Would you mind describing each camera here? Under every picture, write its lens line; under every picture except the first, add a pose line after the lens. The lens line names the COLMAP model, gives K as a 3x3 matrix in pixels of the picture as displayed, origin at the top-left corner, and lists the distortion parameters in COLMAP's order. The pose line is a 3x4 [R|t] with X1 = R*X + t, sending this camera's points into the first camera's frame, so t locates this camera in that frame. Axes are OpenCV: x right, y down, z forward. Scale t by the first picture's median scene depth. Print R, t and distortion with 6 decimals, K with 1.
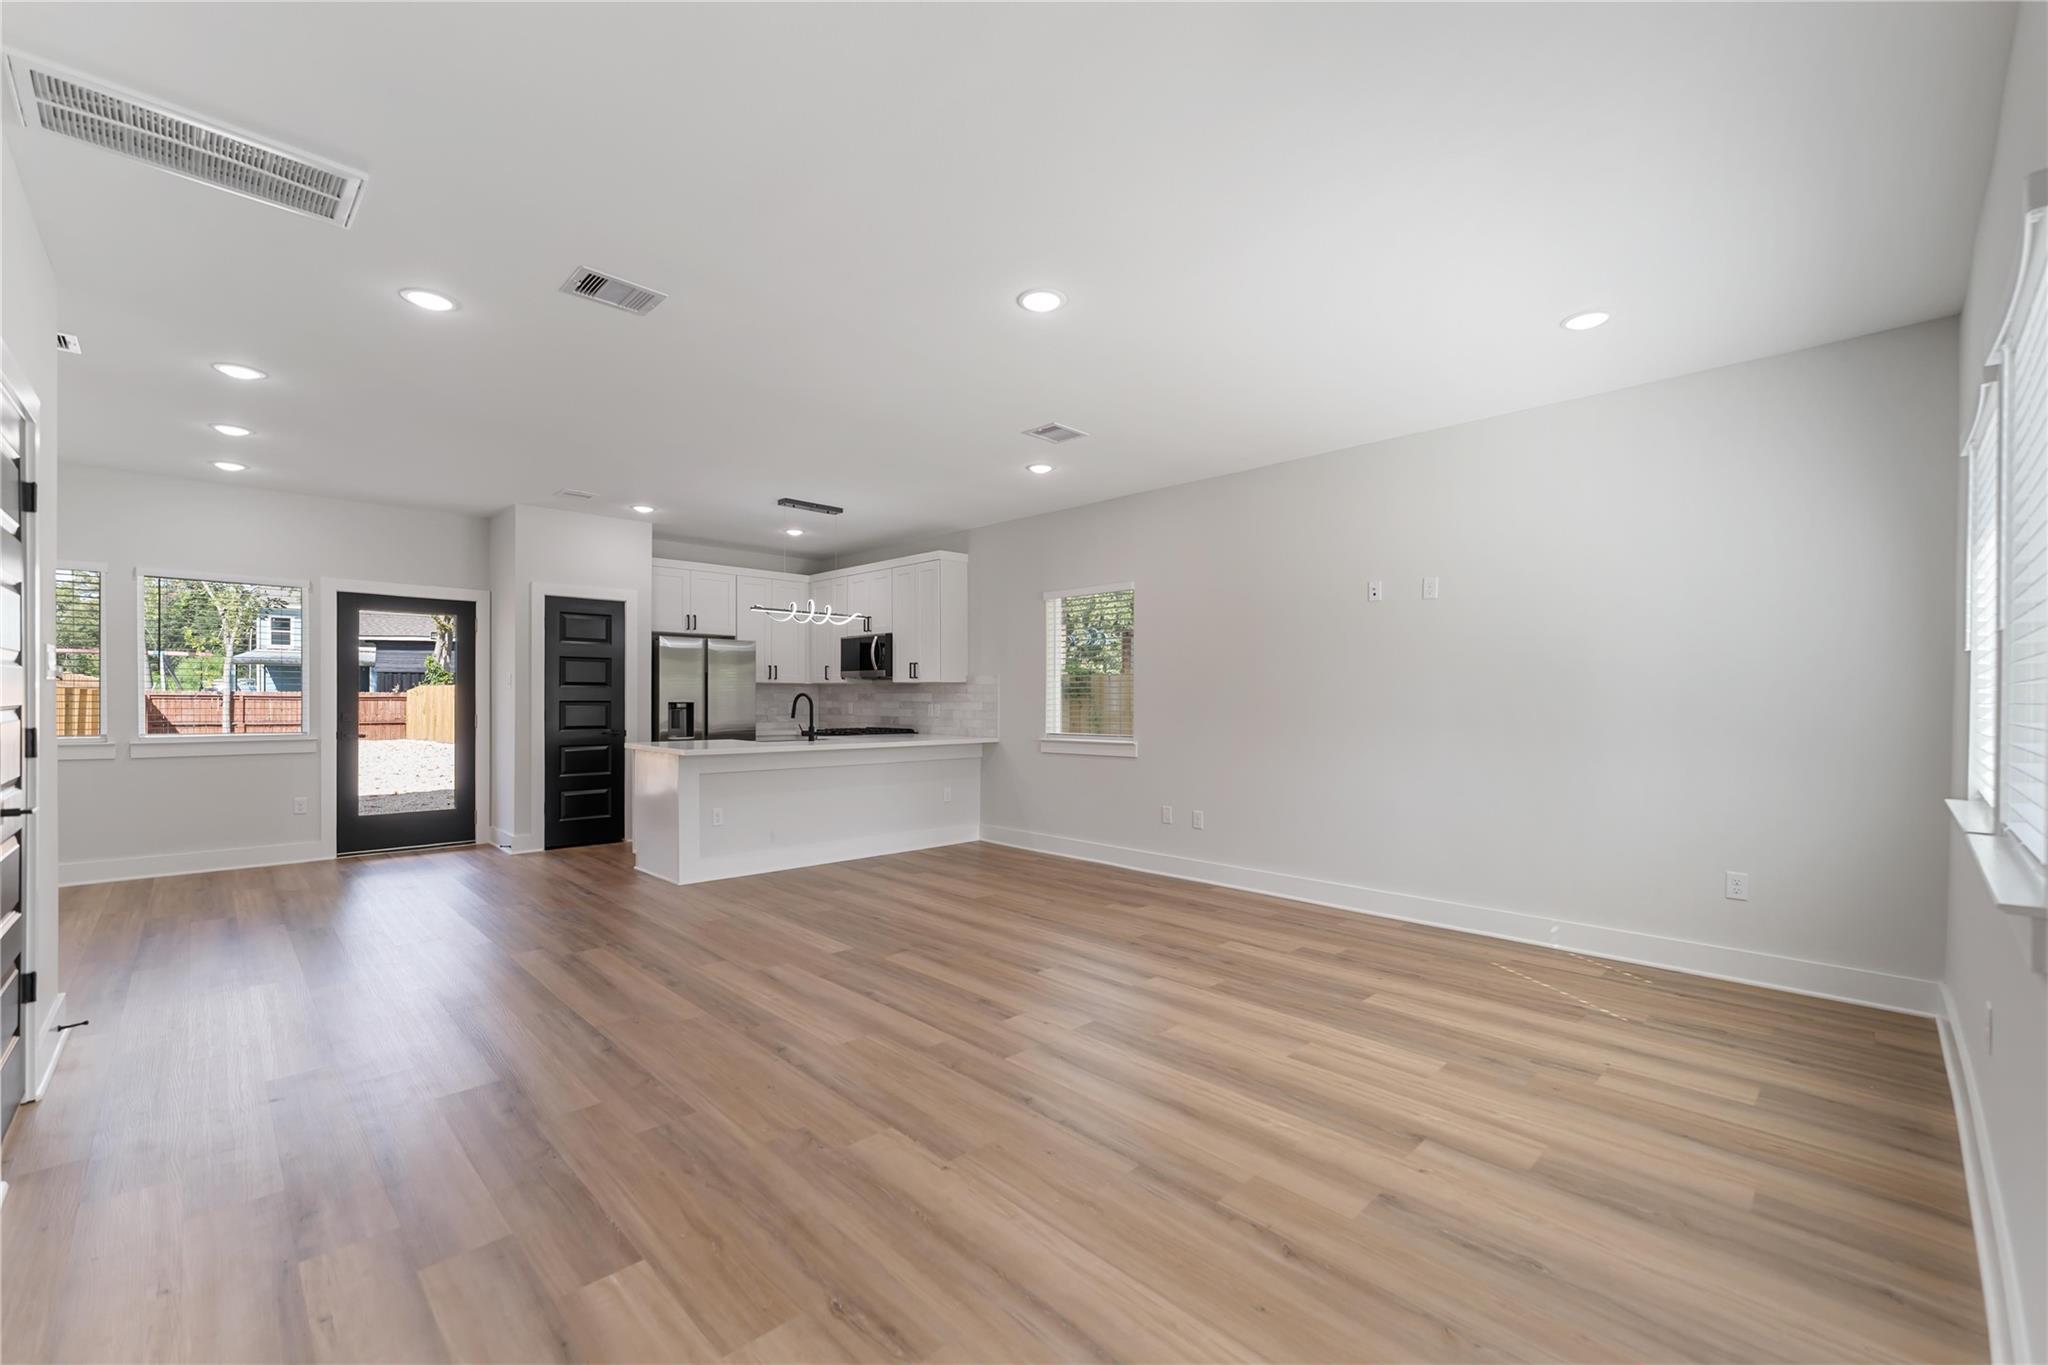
lens RADIAL K [[832.0, 0, 1015.7], [0, 832.0, 696.6], [0, 0, 1]] dist [0.004700, -0.000374]
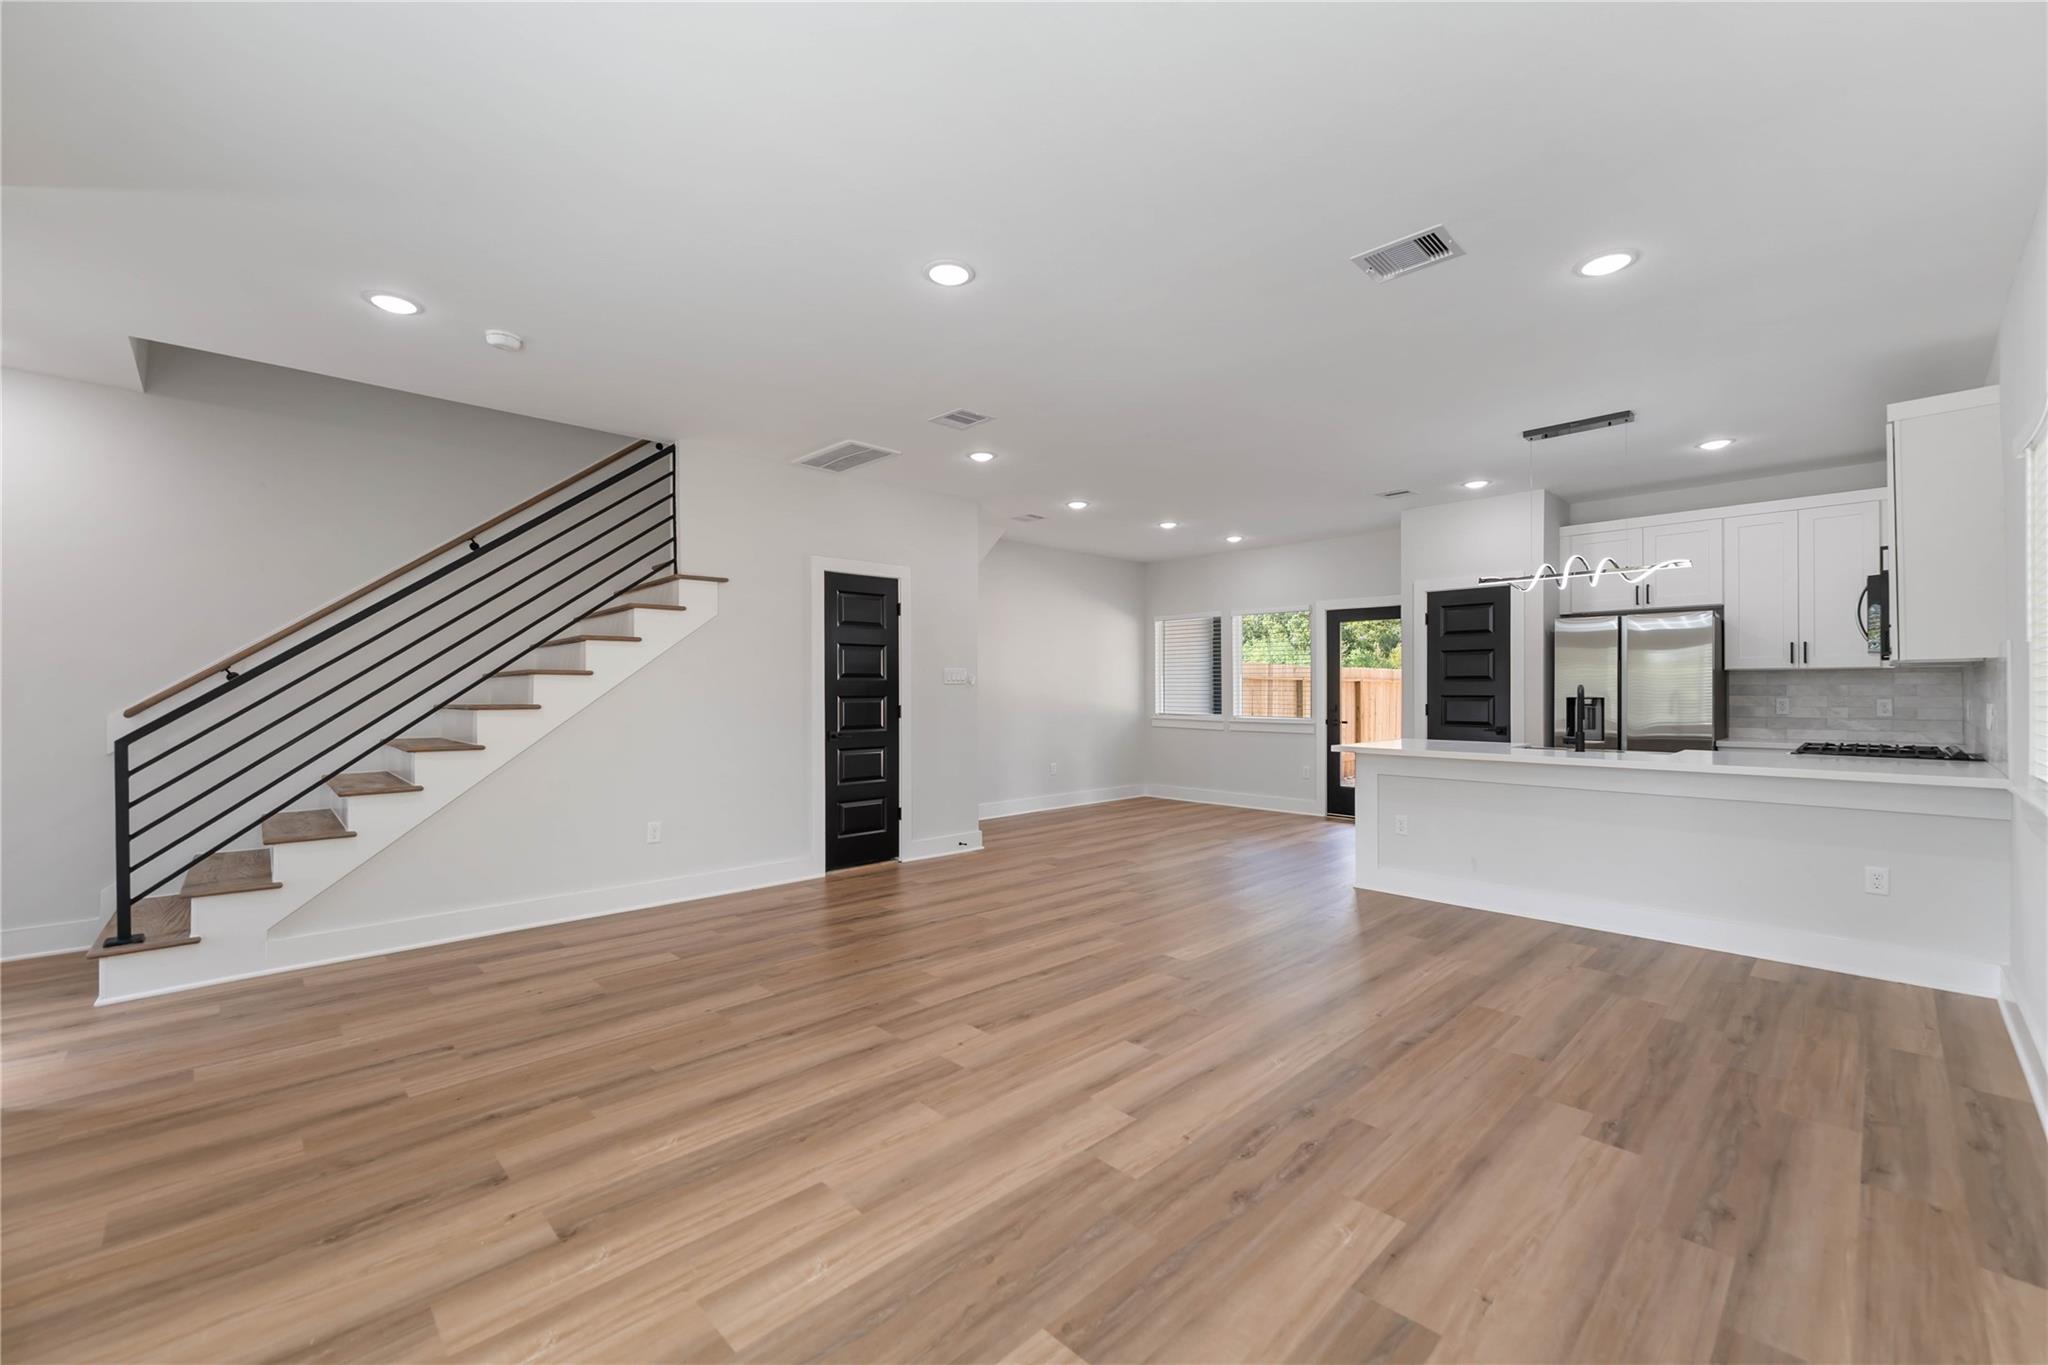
lens RADIAL K [[832.0, 0, 1030.6], [0, 832.0, 689.1], [0, 0, 1]] dist [0.004700, -0.000374]
pose [[0.013070, -0.006362, -0.999894, 0.445328], [0.003022, 0.999975, -0.006323, 0.002391], [0.999910, -0.002939, 0.013089, 0.493256]]
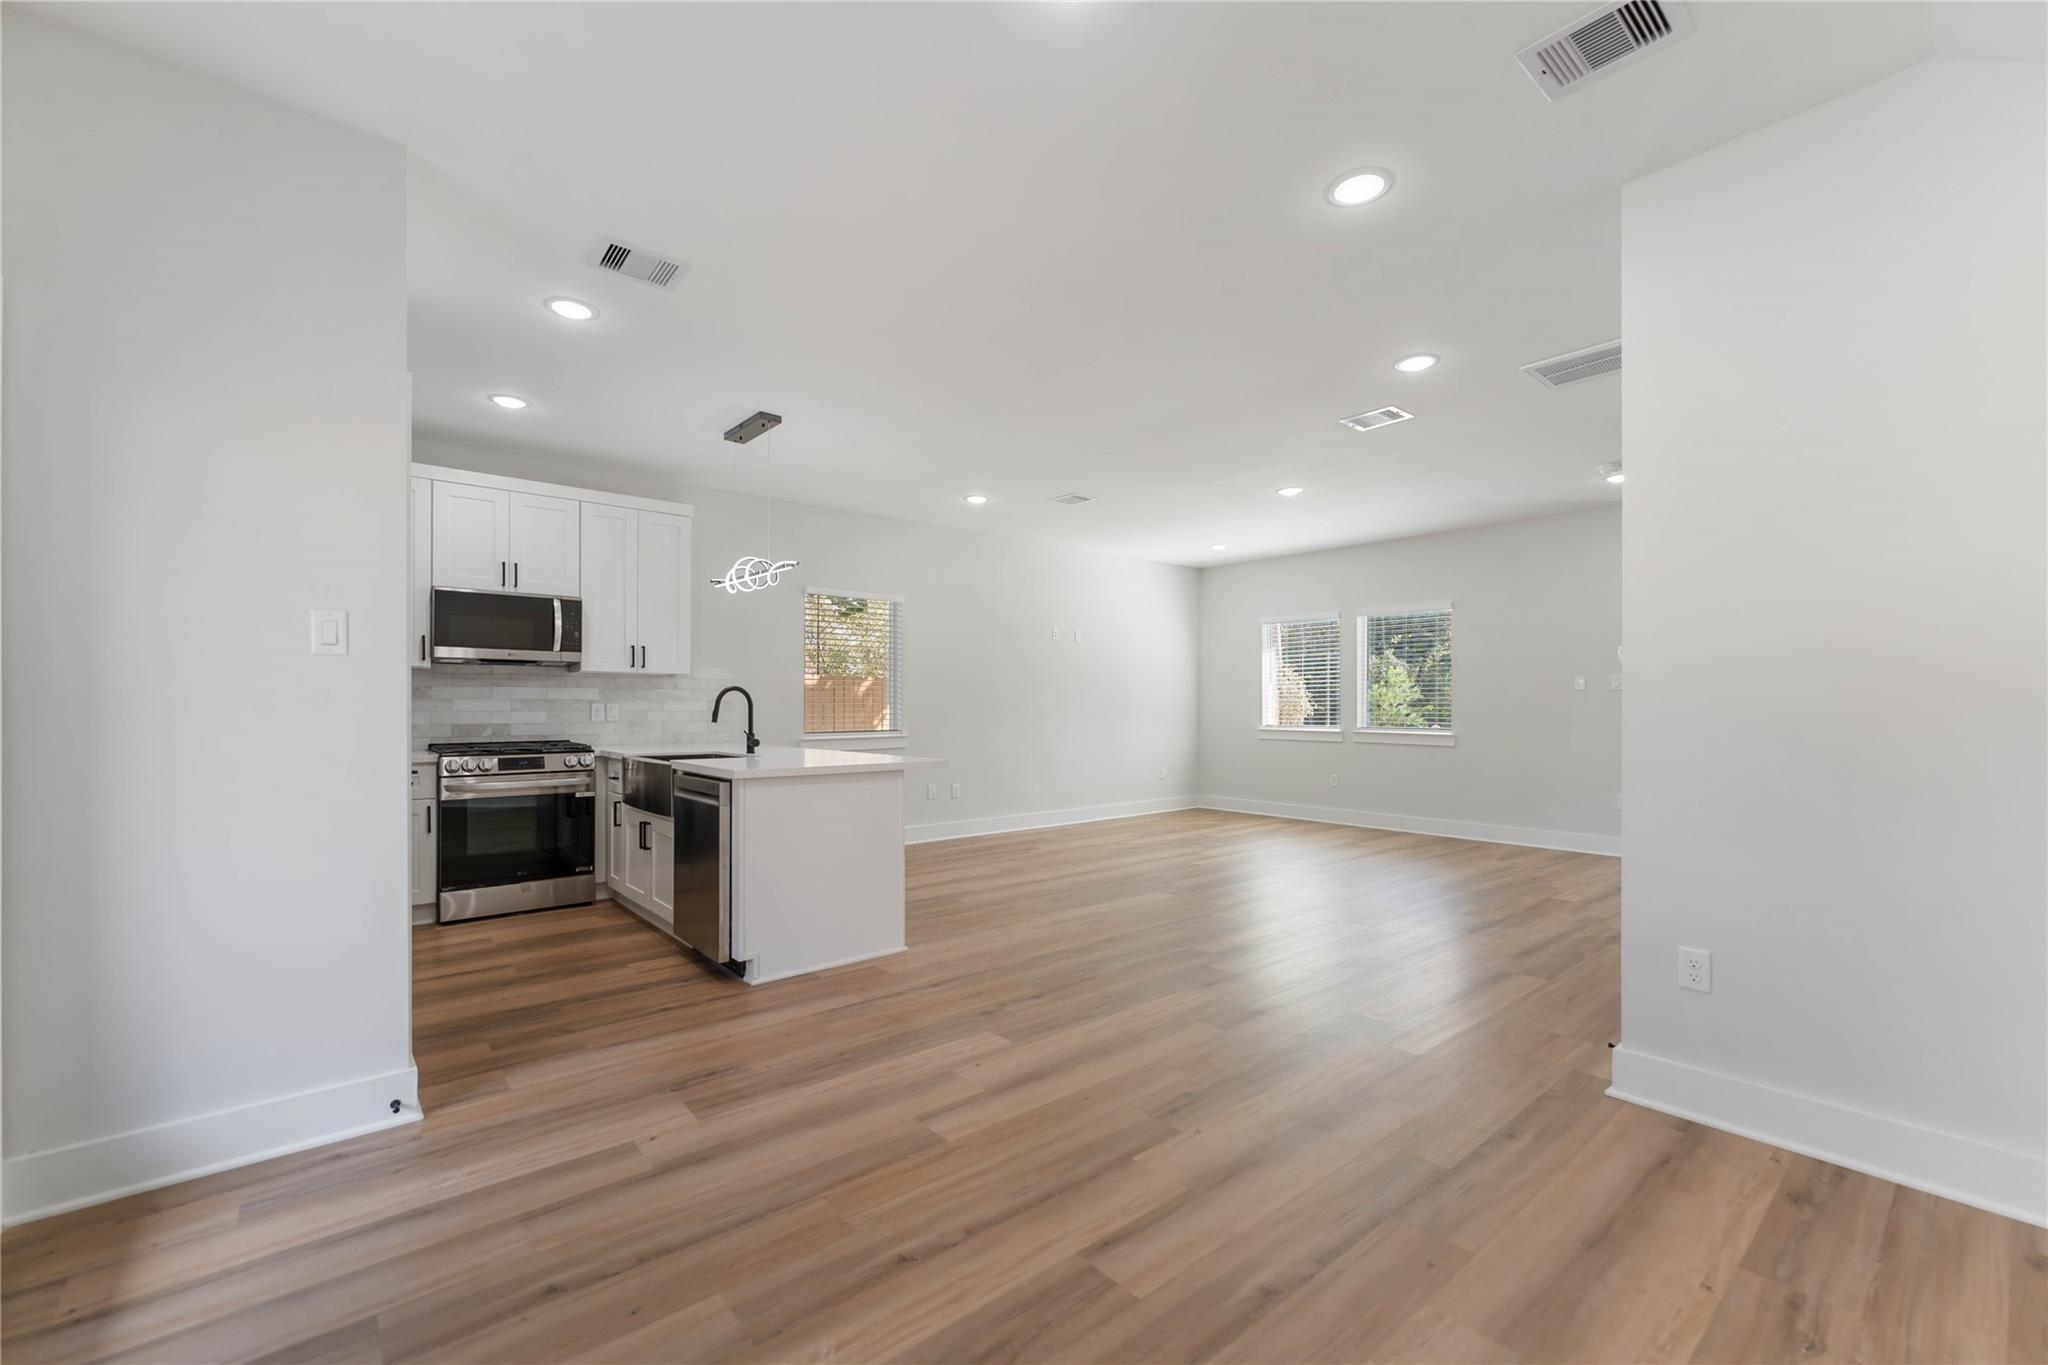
lens RADIAL K [[832.0, 0, 996.5], [0, 832.0, 699.6], [0, 0, 1]] dist [0.004700, -0.000374]
pose [[0.094676, 0.001733, 0.995507, -0.903674], [-0.003251, 0.999994, -0.001432, 0.006643], [-0.995503, -0.003101, 0.094681, 0.685594]]
